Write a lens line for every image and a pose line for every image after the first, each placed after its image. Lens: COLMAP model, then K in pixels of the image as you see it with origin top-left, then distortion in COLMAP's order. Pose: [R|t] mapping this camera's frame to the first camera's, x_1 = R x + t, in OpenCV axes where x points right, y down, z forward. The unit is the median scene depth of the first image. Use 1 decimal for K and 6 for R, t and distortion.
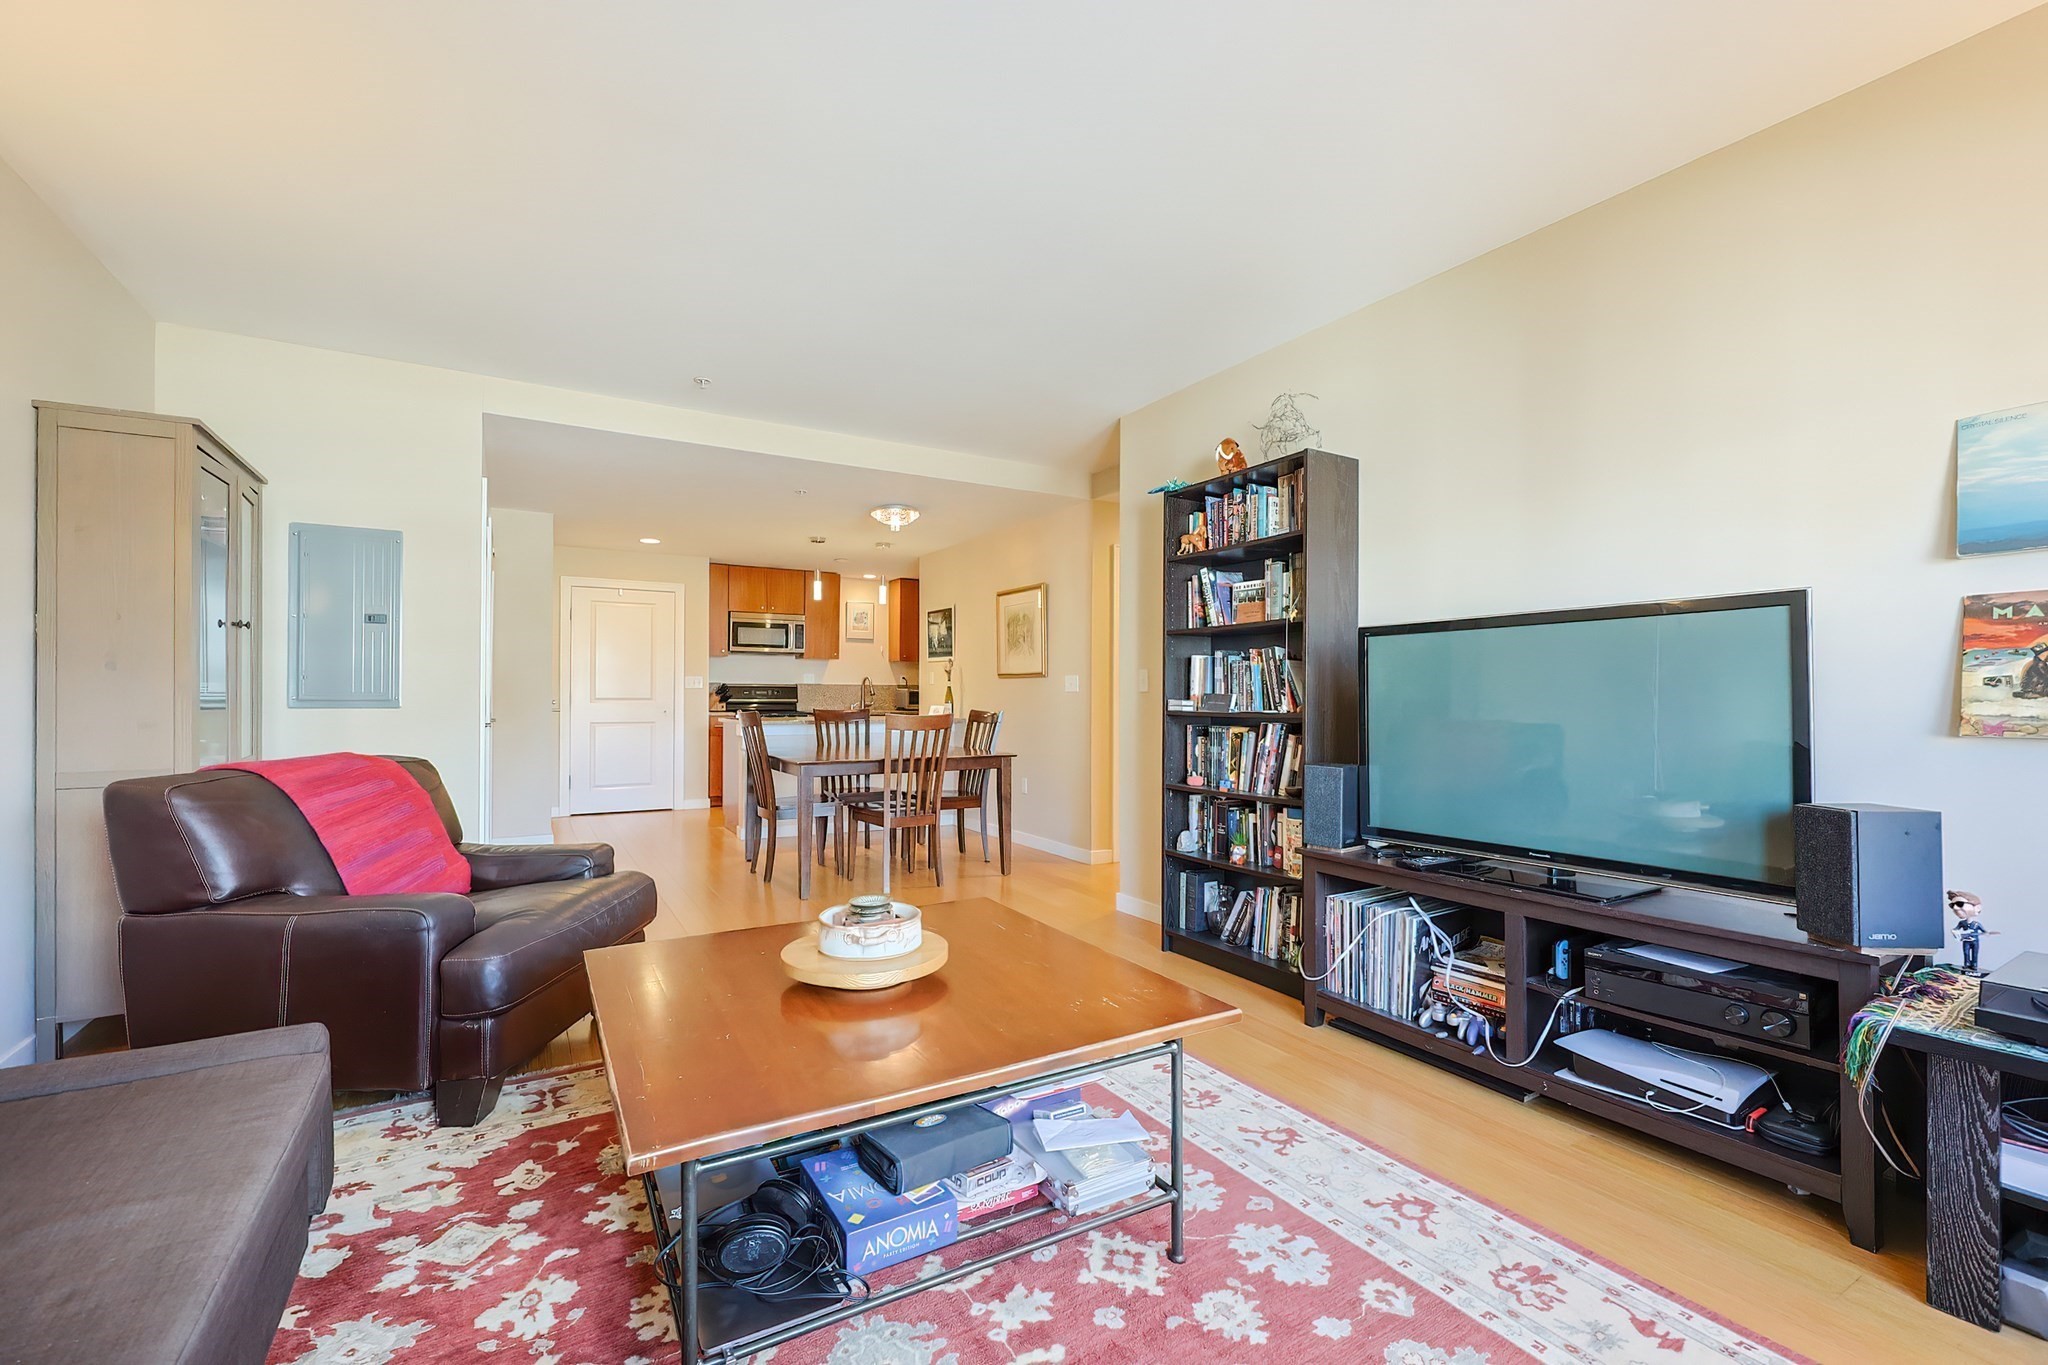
lens RADIAL K [[874.1, 0, 1024.0], [0, 874.1, 682.5], [0, 0, 1]] dist [0.001956, 0.000347]
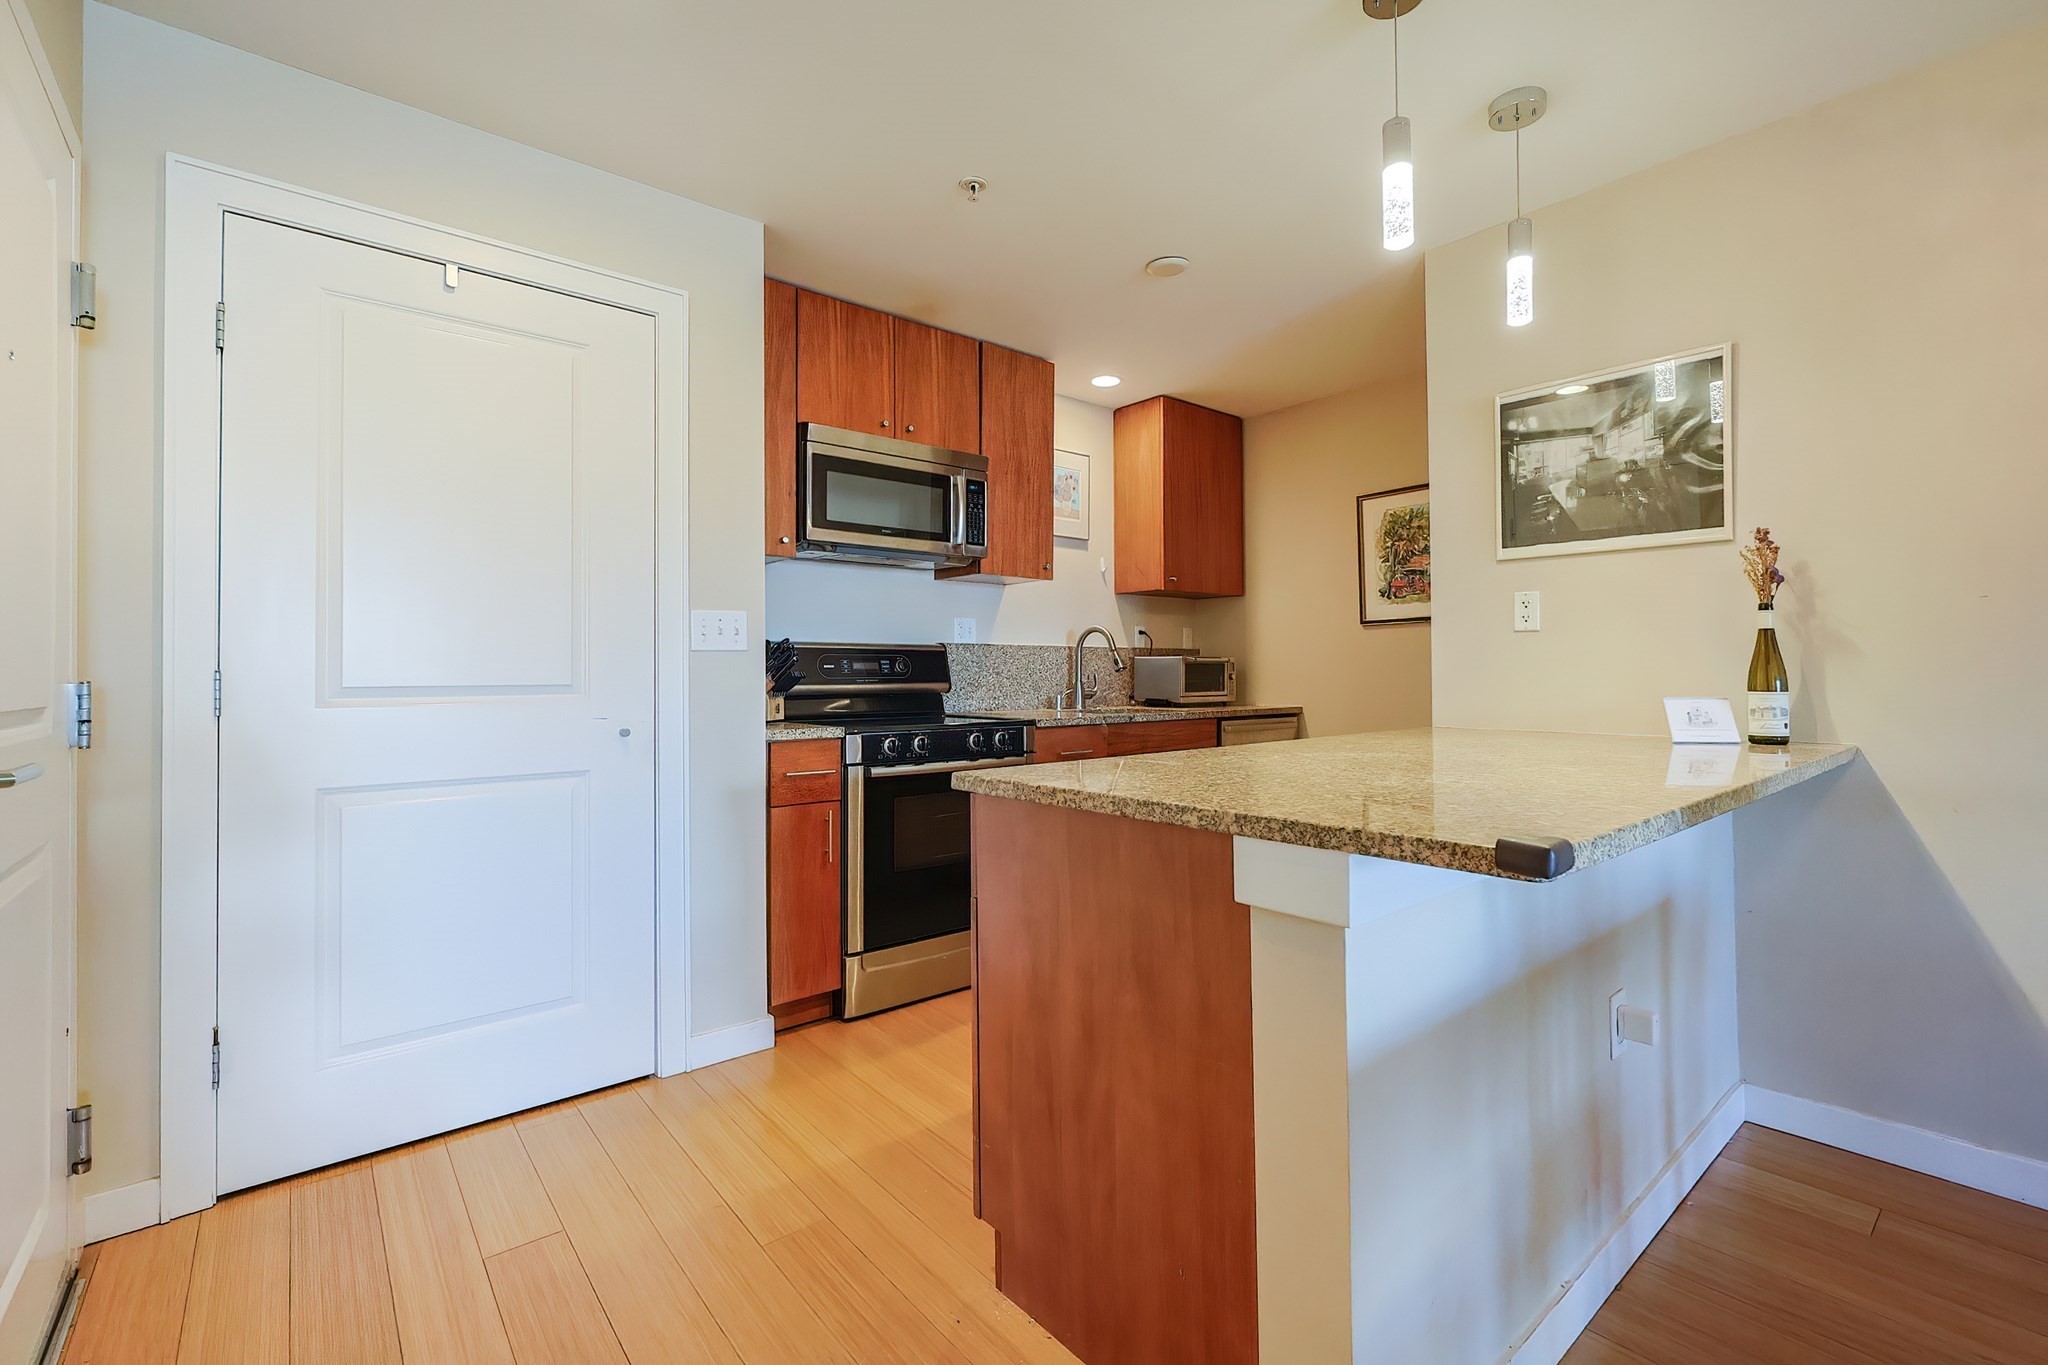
lens RADIAL K [[887.2, 0, 1032.8], [0, 887.2, 662.5], [0, 0, 1]] dist [-0.001891, 0.000119]
pose [[0.987781, -0.008093, 0.155639, -0.440084], [0.007861, 0.999967, 0.002108, 0.015406], [-0.155651, -0.000858, 0.987812, 0.941215]]
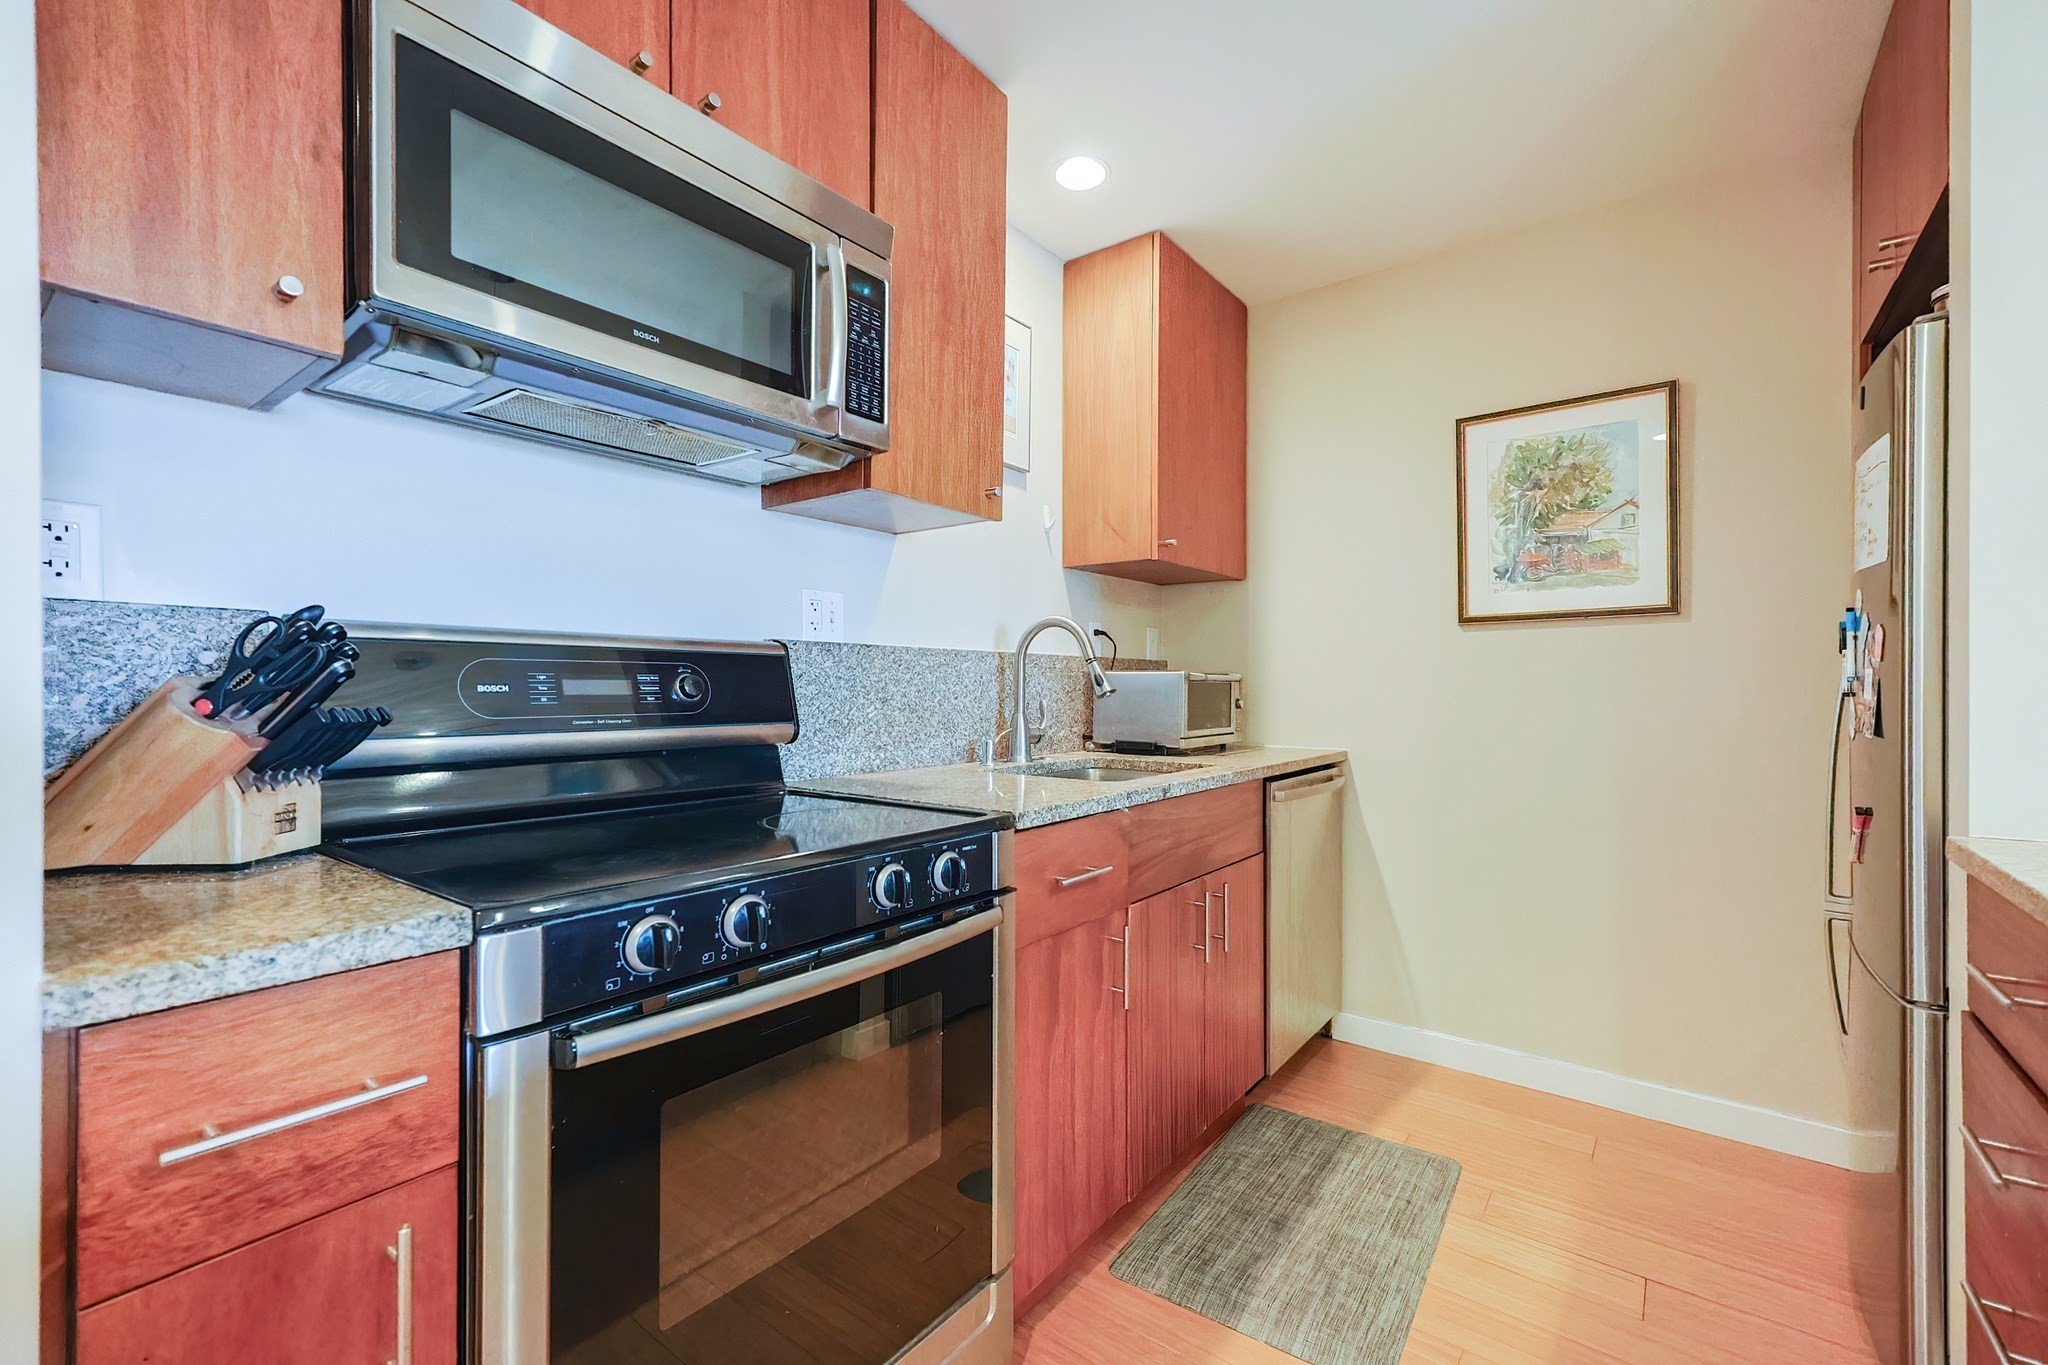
lens RADIAL K [[854.3, 0, 1027.0], [0, 854.3, 684.6], [0, 0, 1]] dist [0.002618, 0.000040]
pose [[0.927472, -0.004944, 0.373859, -0.436064], [0.000585, 0.999931, 0.011771, 0.014617], [-0.373891, -0.010699, 0.927411, 1.263857]]
